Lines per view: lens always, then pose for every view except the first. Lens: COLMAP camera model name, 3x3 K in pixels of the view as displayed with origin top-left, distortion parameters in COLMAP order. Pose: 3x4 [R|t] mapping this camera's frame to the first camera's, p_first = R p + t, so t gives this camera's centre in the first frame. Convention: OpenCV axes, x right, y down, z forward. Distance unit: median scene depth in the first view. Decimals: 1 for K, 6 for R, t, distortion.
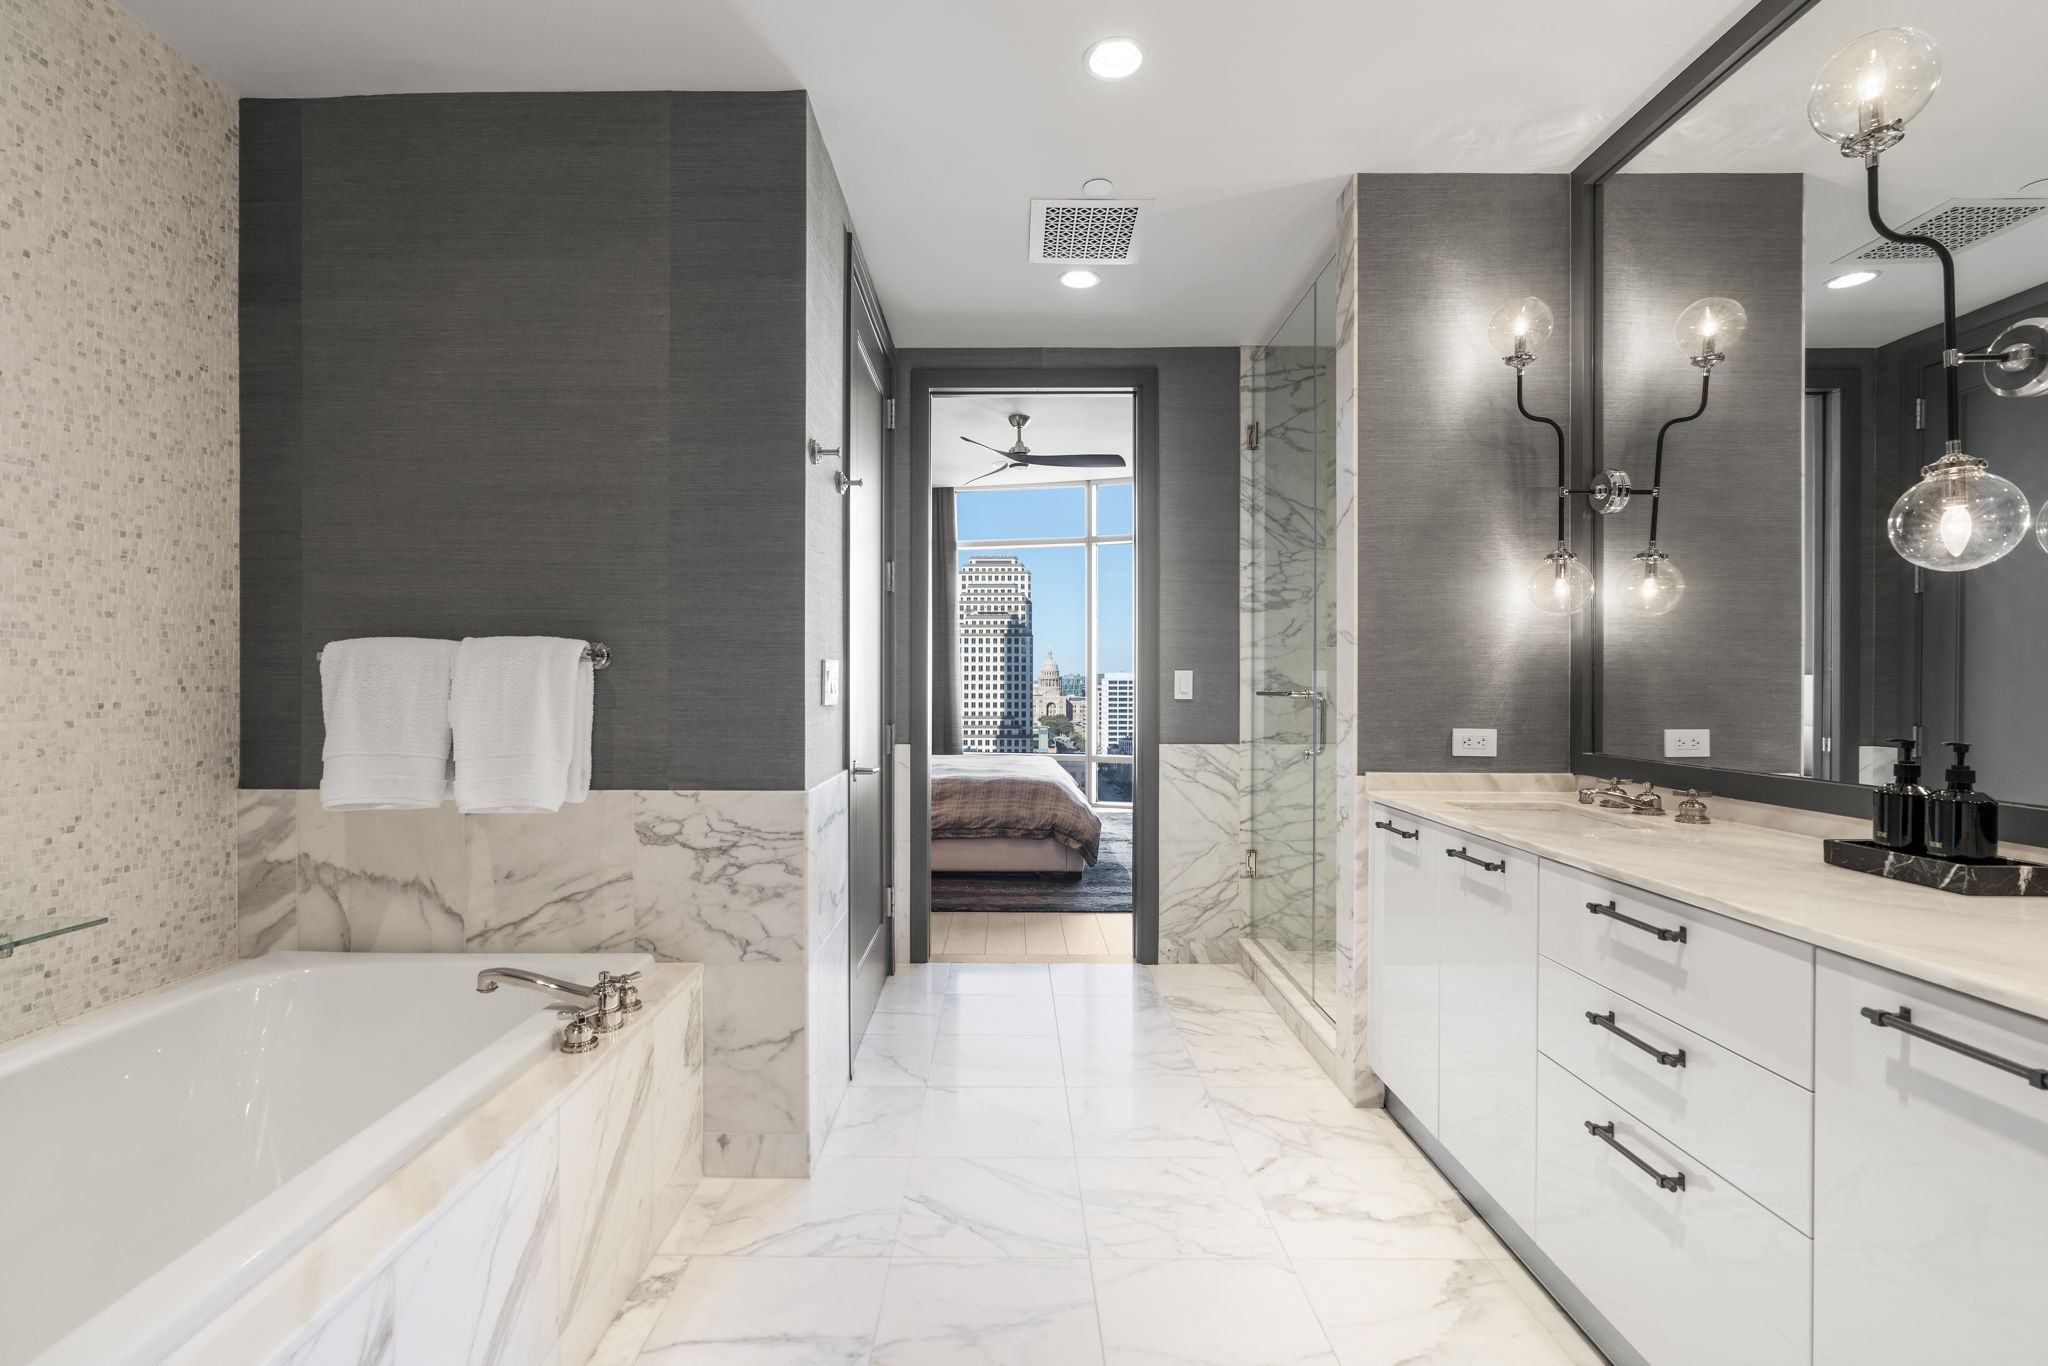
lens RADIAL K [[951.6, 0, 982.7], [0, 951.6, 681.5], [0, 0, 1]] dist [-0.000145, 0.000158]
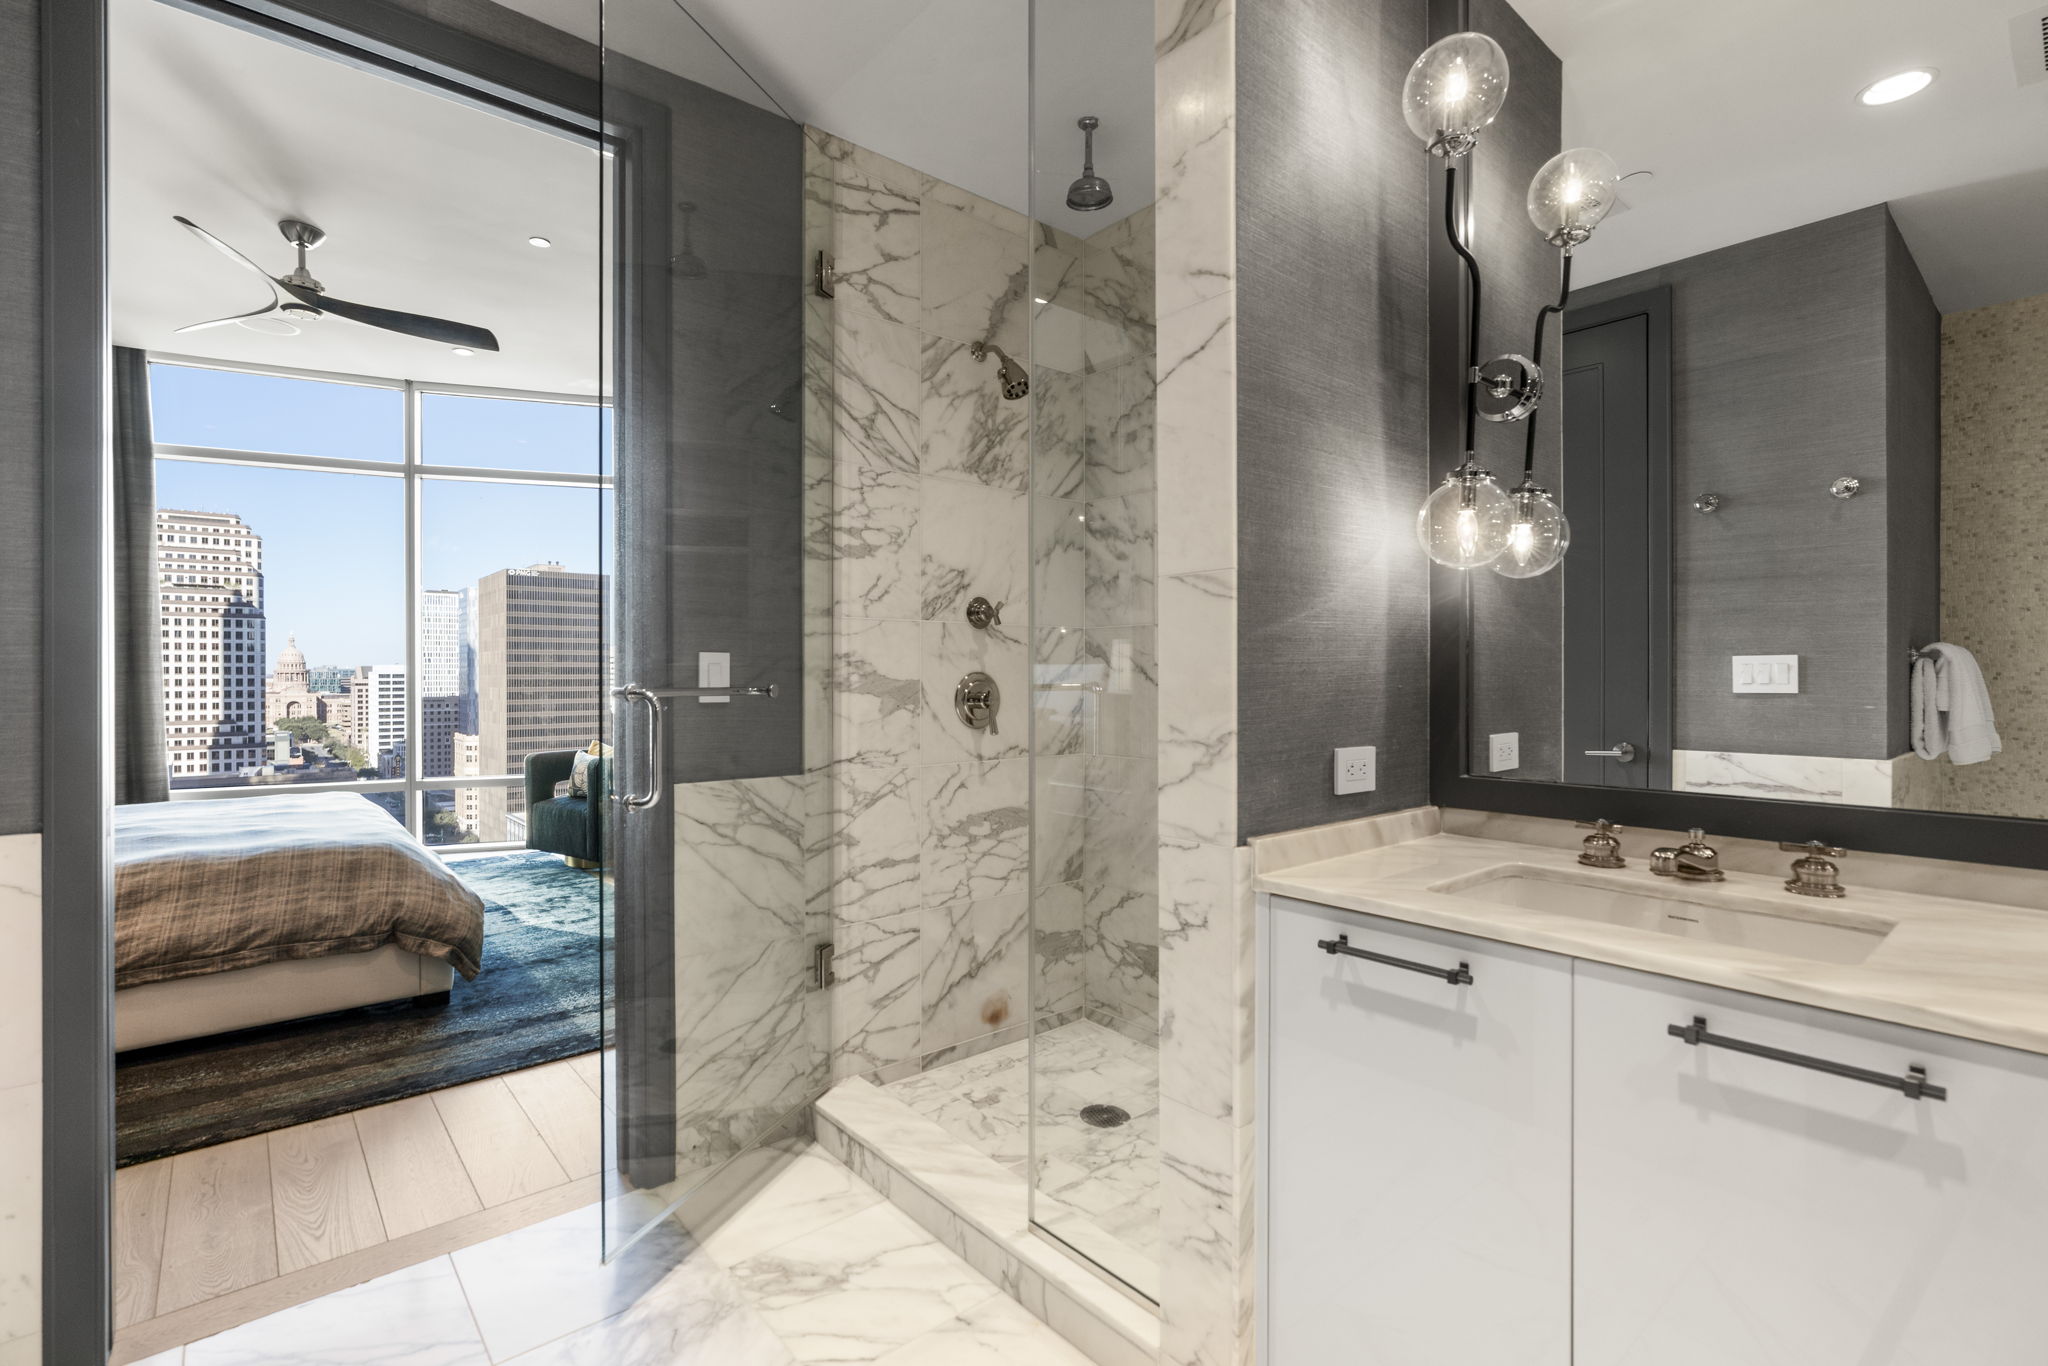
lens RADIAL K [[946.9, 0, 1007.7], [0, 946.9, 677.6], [0, 0, 1]] dist [-0.002606, -0.000204]
pose [[0.752868, -0.004005, 0.658159, -0.032559], [0.001989, 0.999991, 0.003810, 0.001530], [-0.658168, -0.001560, 0.752869, 0.452066]]
